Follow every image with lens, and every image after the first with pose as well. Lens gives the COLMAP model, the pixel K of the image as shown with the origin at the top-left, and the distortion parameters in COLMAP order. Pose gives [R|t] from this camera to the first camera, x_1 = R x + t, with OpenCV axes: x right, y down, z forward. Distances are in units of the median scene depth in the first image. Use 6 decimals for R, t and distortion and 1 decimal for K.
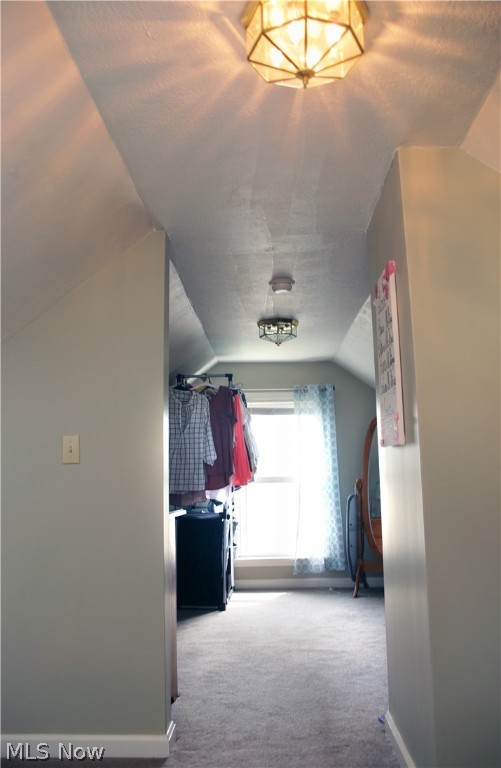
lens RADIAL K [[642.9, 0, 250.5], [0, 642.9, 384.0], [0, 0, 1]] dist [0.000522, 0.000060]
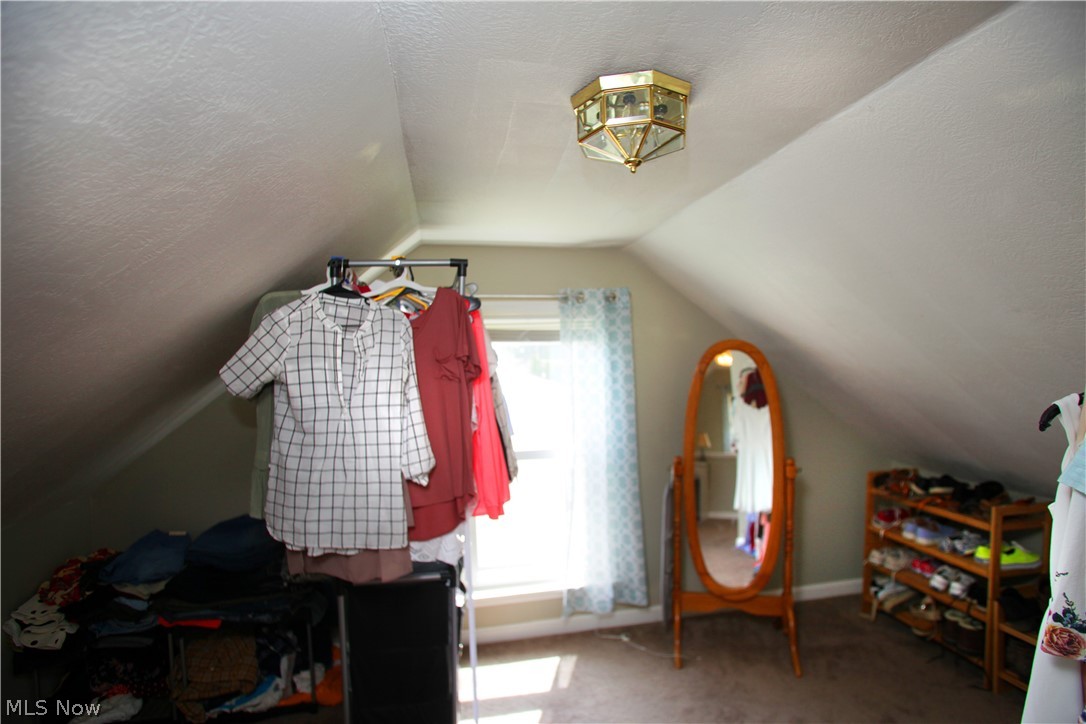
lens RADIAL K [[535.8, 0, 537.6], [0, 535.8, 380.5], [0, 0, 1]] dist [-0.080274, 0.040307]
pose [[0.980458, -0.012805, 0.196313, -0.052088], [-0.021061, 0.985312, 0.169457, 0.002291], [-0.195600, -0.170280, 0.965787, 0.640165]]
